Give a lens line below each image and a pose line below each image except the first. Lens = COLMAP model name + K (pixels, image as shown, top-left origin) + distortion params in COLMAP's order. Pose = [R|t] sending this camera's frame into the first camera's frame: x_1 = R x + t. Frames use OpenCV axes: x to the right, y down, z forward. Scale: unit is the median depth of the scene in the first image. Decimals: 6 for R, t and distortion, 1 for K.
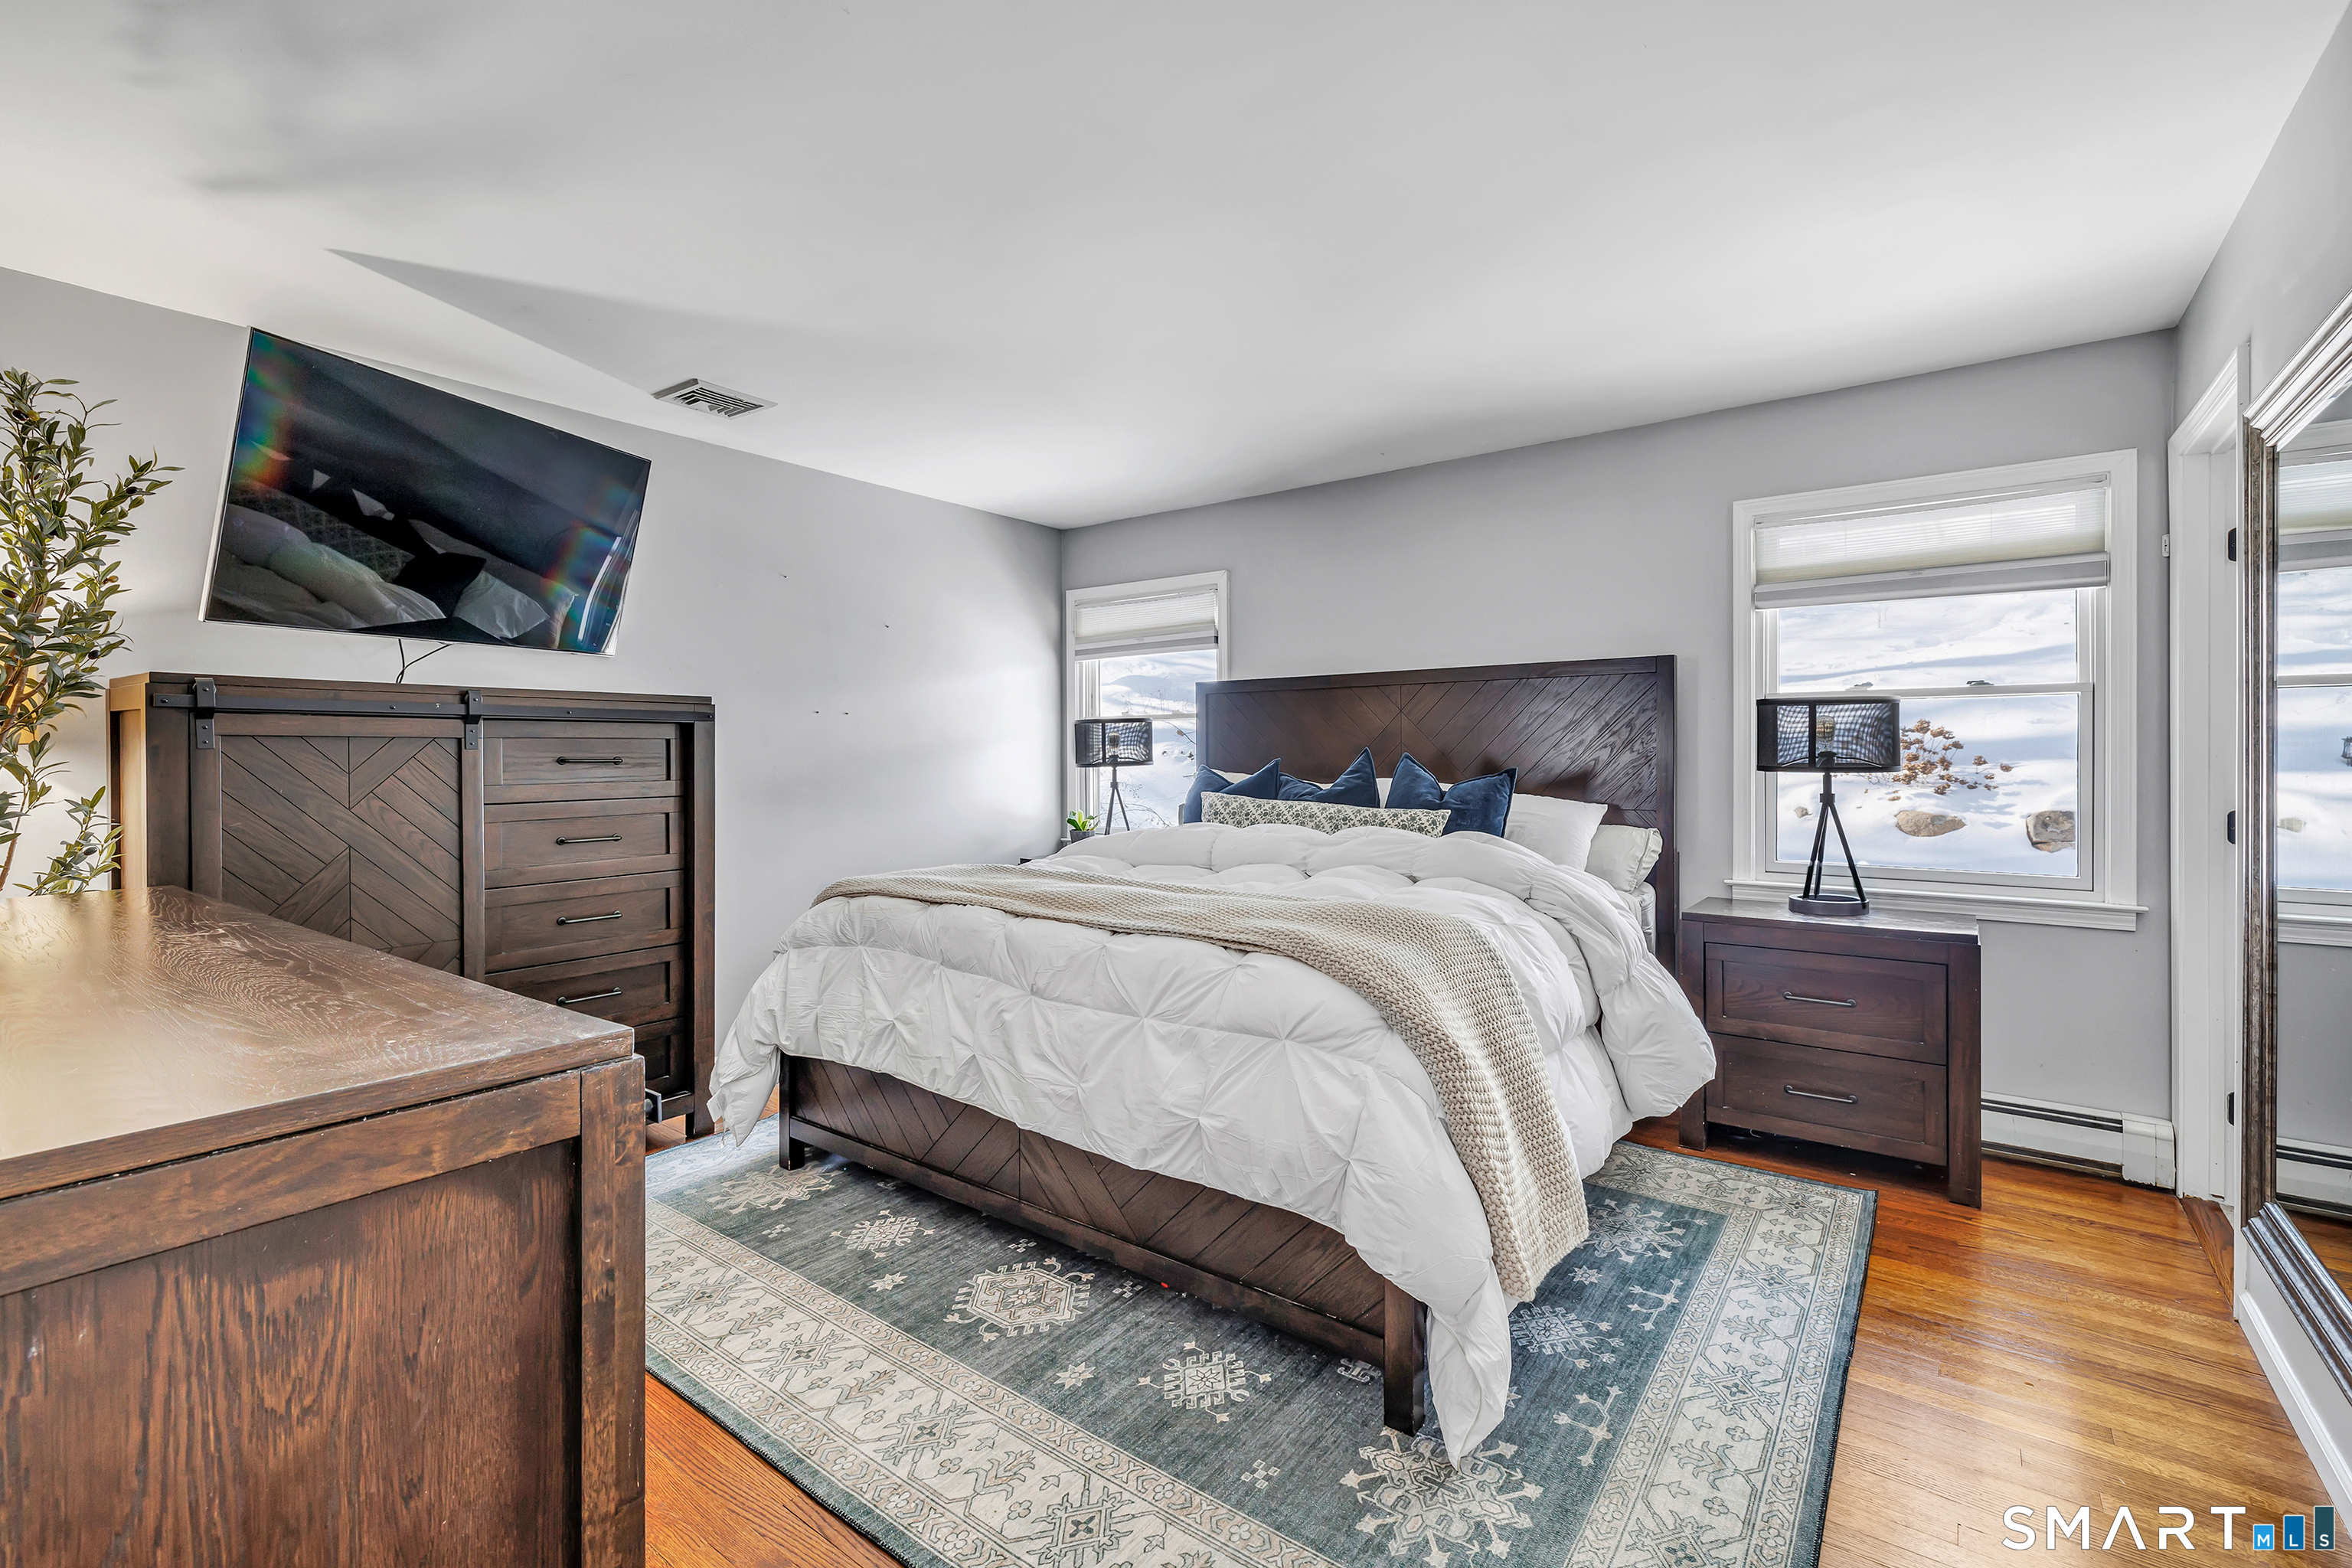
lens RADIAL K [[1017.1, 0, 1167.8], [0, 1017.1, 766.2], [0, 0, 1]] dist [0.009678, 0.000133]
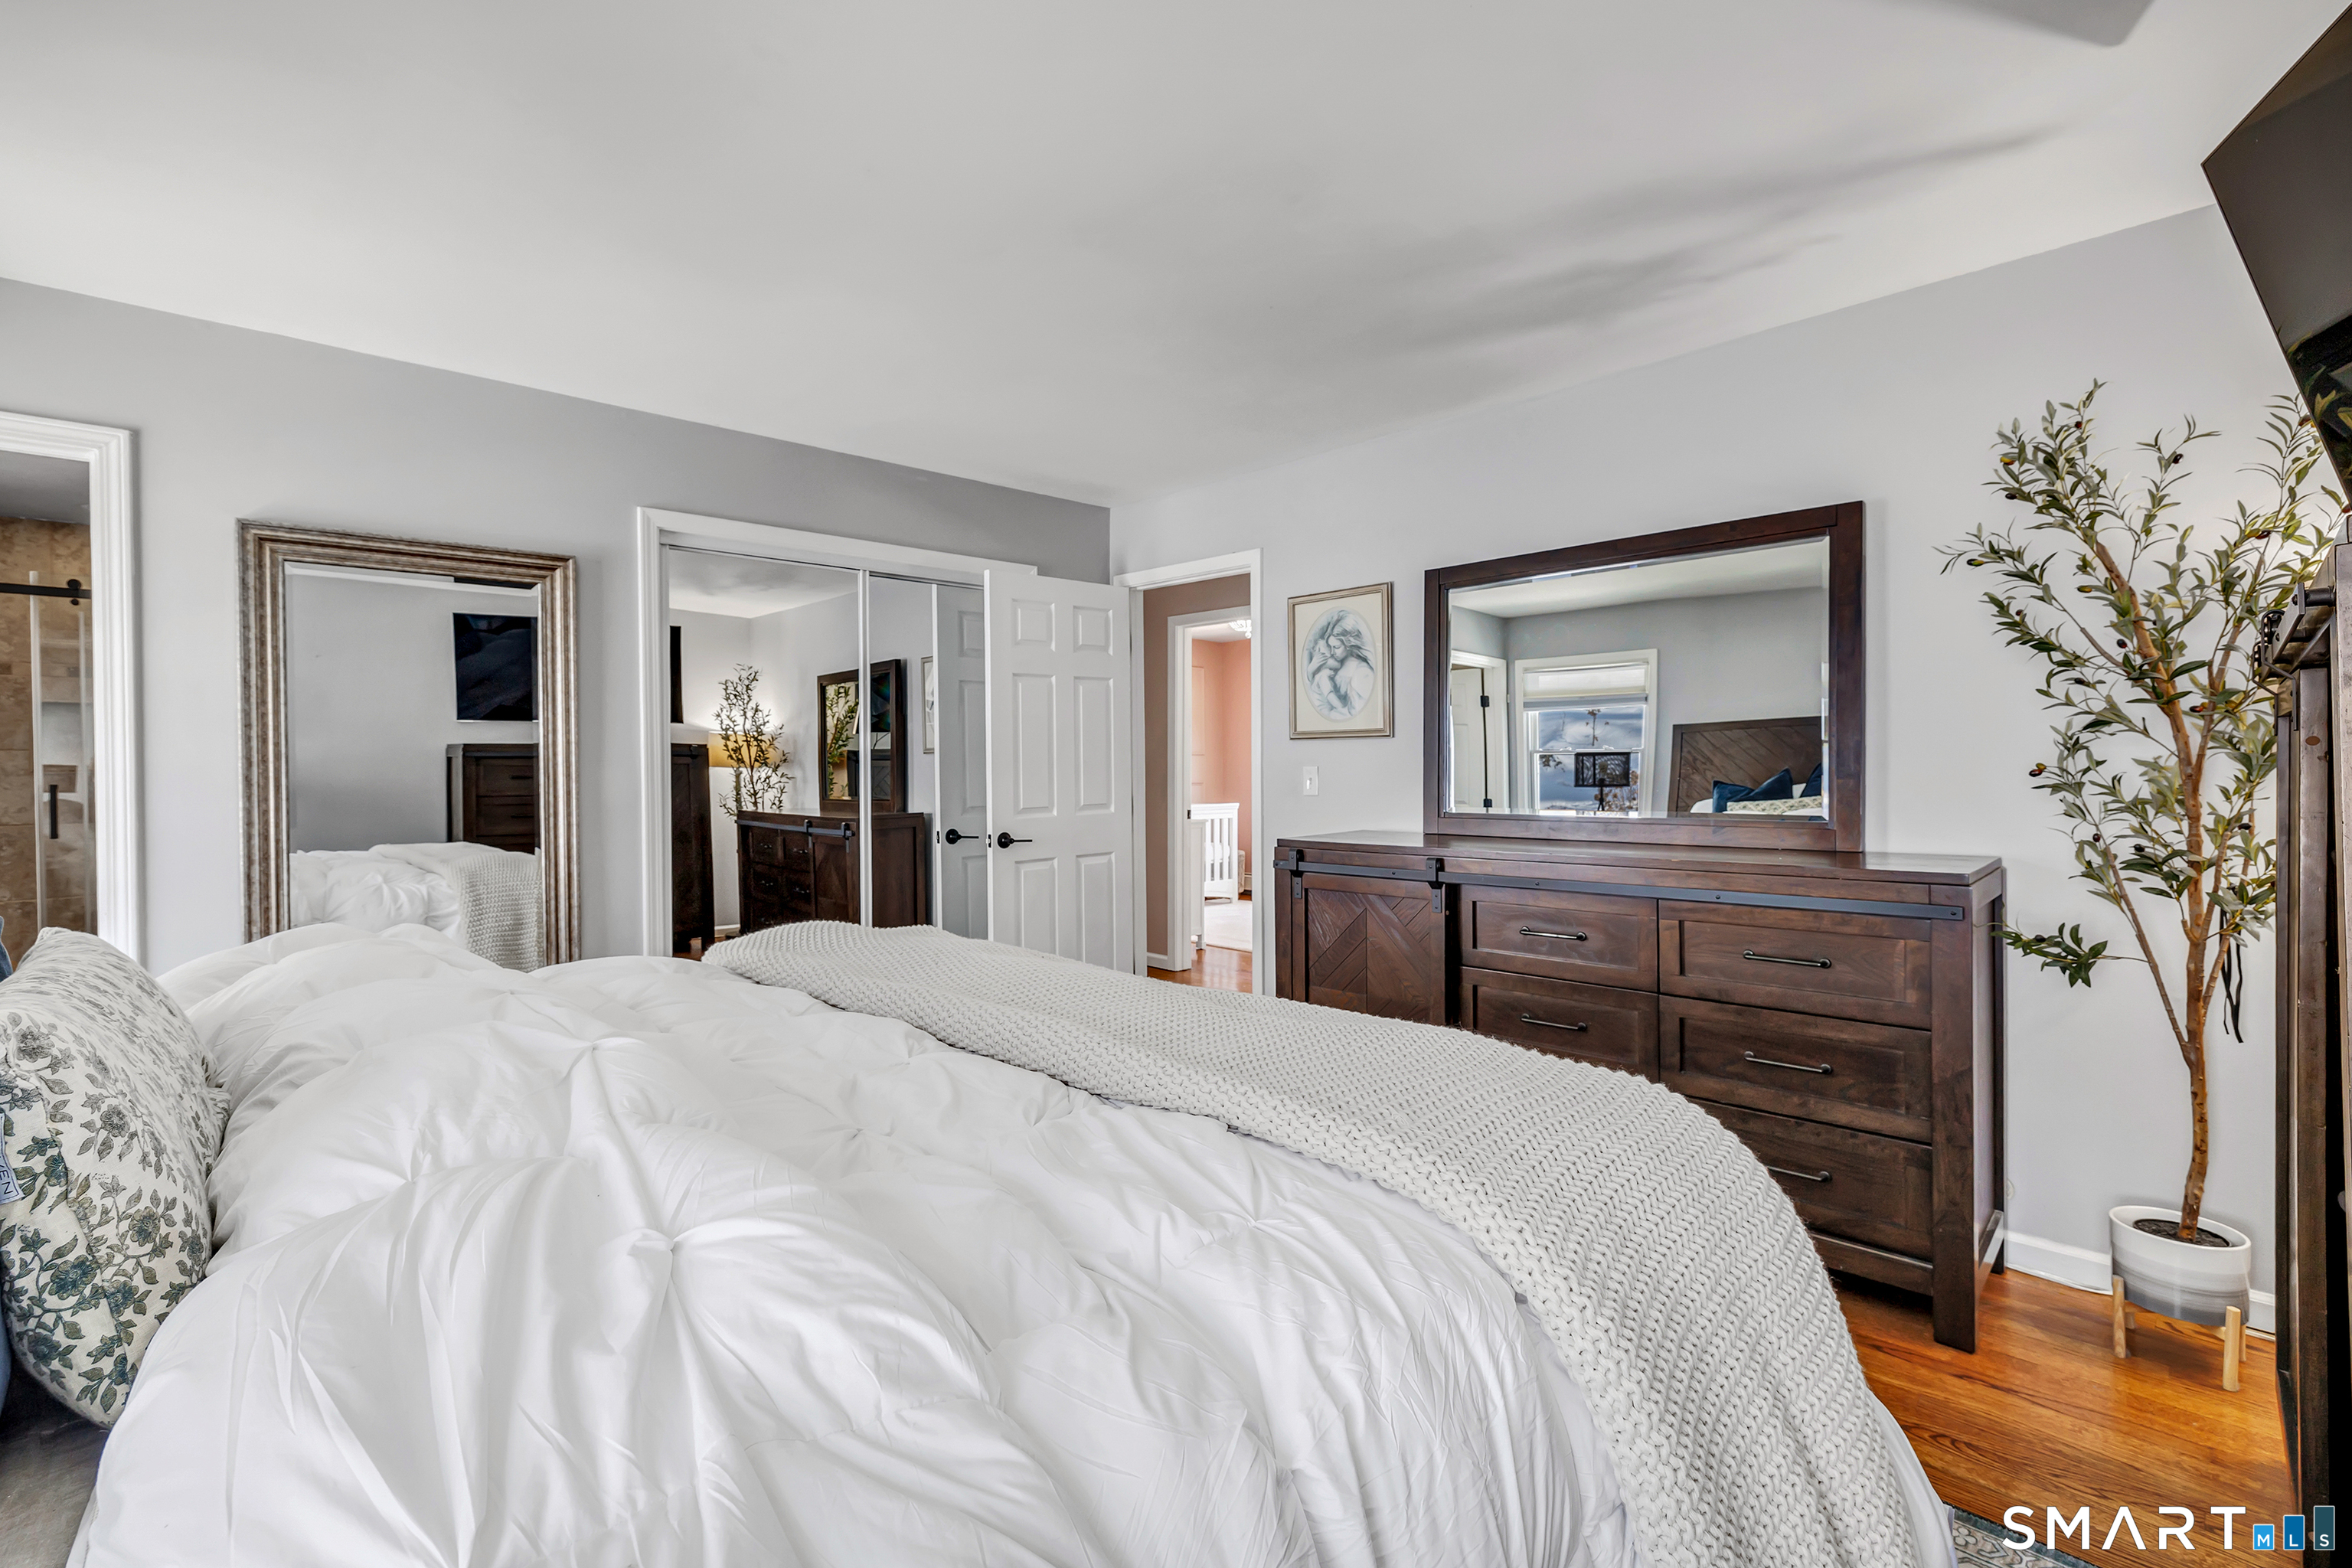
lens RADIAL K [[1017.1, 0, 1167.8], [0, 1017.1, 766.2], [0, 0, 1]] dist [0.009678, 0.000133]
pose [[-0.987022, 0.013842, 0.159987, -0.184835], [0.015856, 0.999810, 0.011314, -0.011097], [-0.159800, 0.013704, -0.987054, 1.256827]]
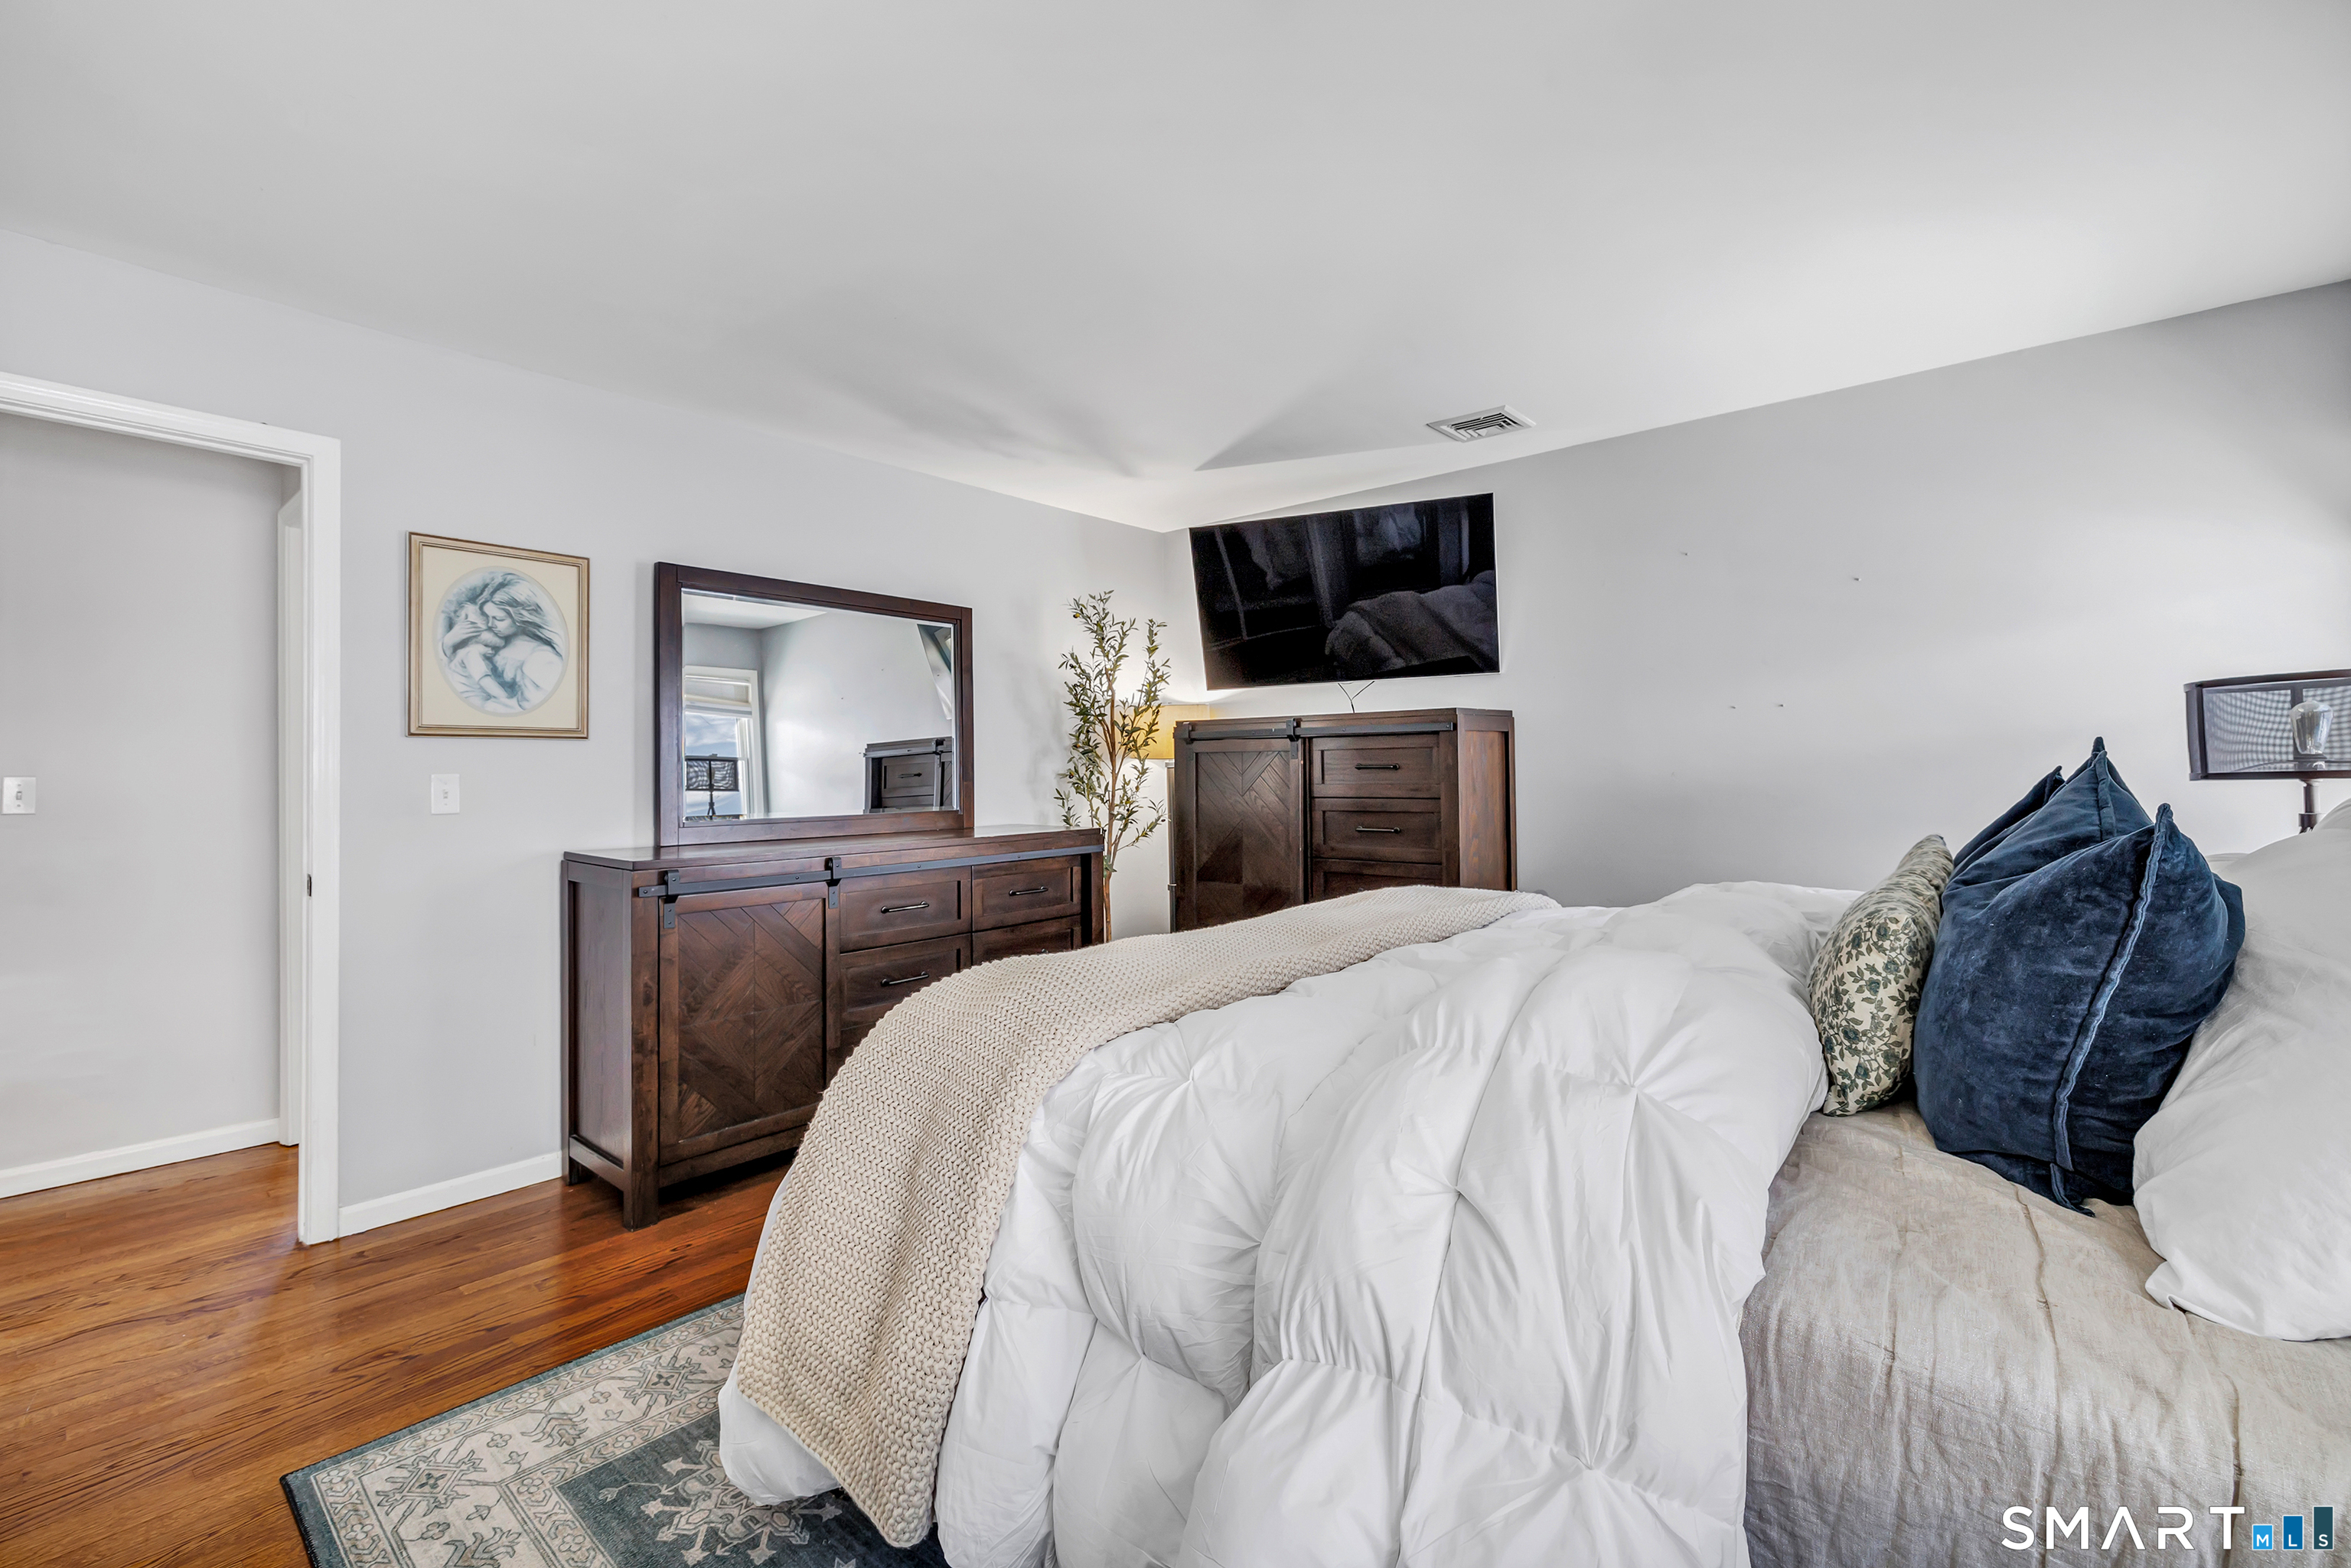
lens RADIAL K [[1038.6, 0, 1172.1], [0, 1038.6, 758.0], [0, 0, 1]] dist [-0.000236, -0.000054]
pose [[-0.075120, -0.006835, -0.997151, 0.637562], [-0.004654, 0.999968, -0.006504, -0.005944], [0.997164, 0.004153, -0.075149, 0.754050]]
